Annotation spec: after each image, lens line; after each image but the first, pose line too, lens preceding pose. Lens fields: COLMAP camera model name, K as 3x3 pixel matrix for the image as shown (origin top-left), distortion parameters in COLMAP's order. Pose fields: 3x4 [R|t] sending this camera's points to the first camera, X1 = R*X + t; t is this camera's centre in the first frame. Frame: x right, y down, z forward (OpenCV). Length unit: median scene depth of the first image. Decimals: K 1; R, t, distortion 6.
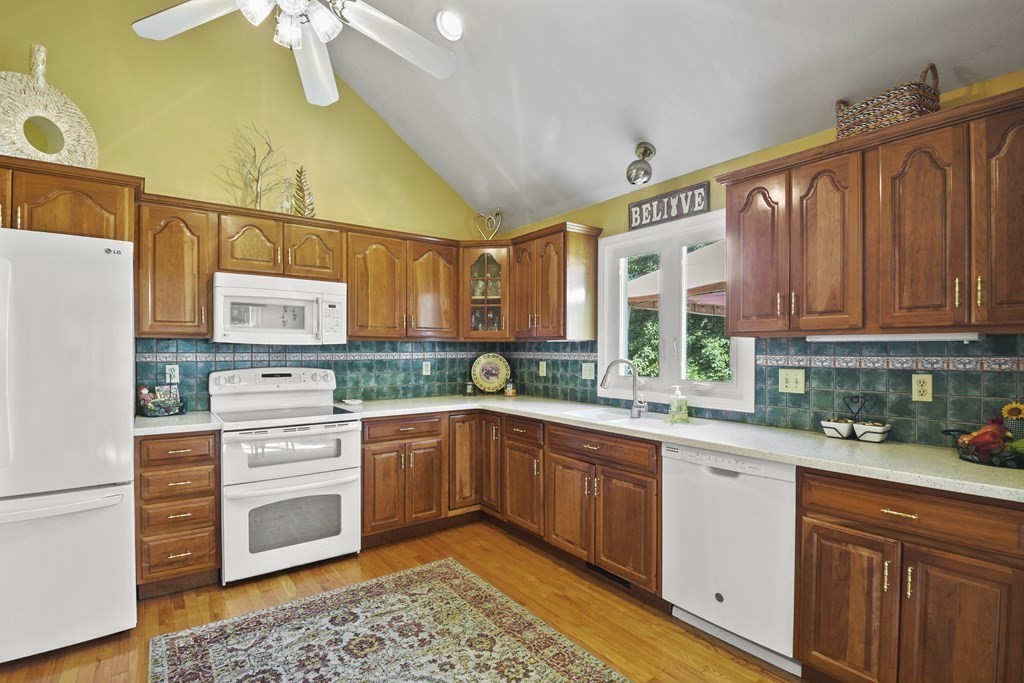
lens RADIAL K [[503.2, 0, 547.1], [0, 503.2, 351.4], [0, 0, 1]] dist [-0.015860, -0.011635]
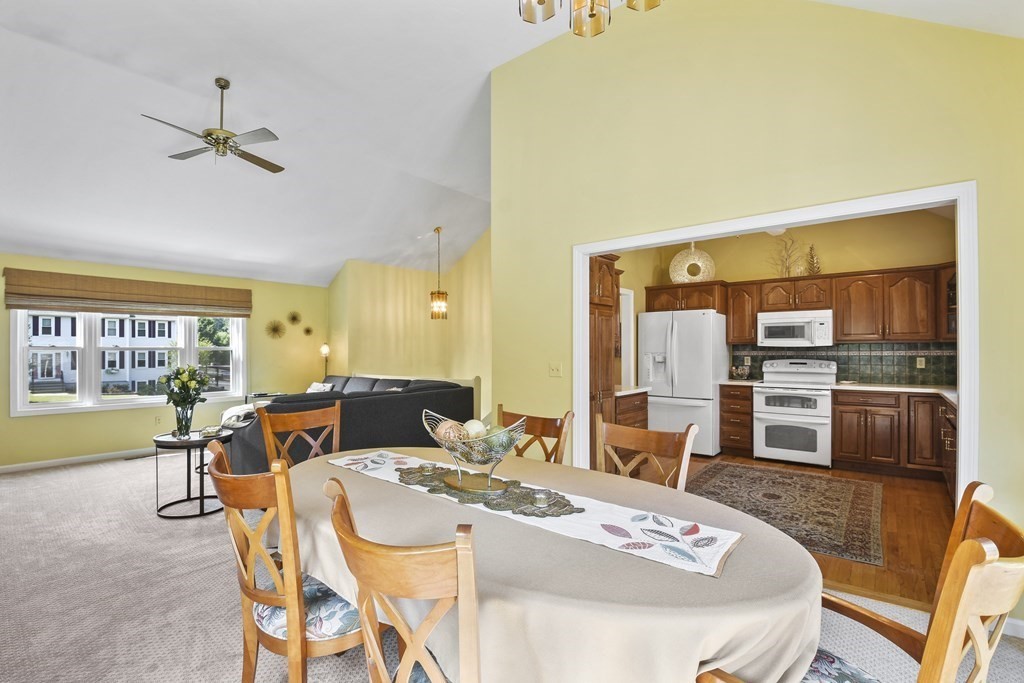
lens RADIAL K [[470.3, 0, 501.7], [0, 470.3, 354.3], [0, 0, 1]] dist [-0.021541, -0.001642]
pose [[0.217618, 0.001211, -0.976033, 1.052446], [0.000800, 0.999999, 0.001419, 0.013044], [0.976034, -0.001090, 0.217617, -0.501115]]
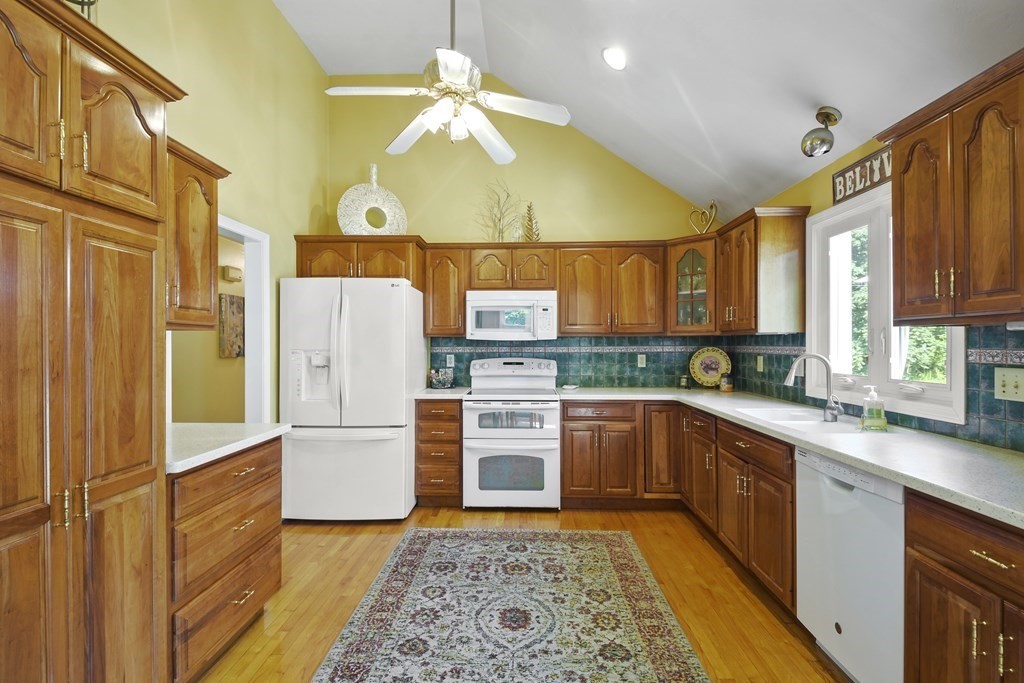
lens RADIAL K [[503.2, 0, 504.1], [0, 503.2, 337.7], [0, 0, 1]] dist [-0.015860, -0.011635]
pose [[0.755351, -0.012066, -0.655209, 0.373616], [0.002083, 0.999870, -0.016013, 0.000583], [0.655317, 0.010731, 0.755278, -0.024378]]
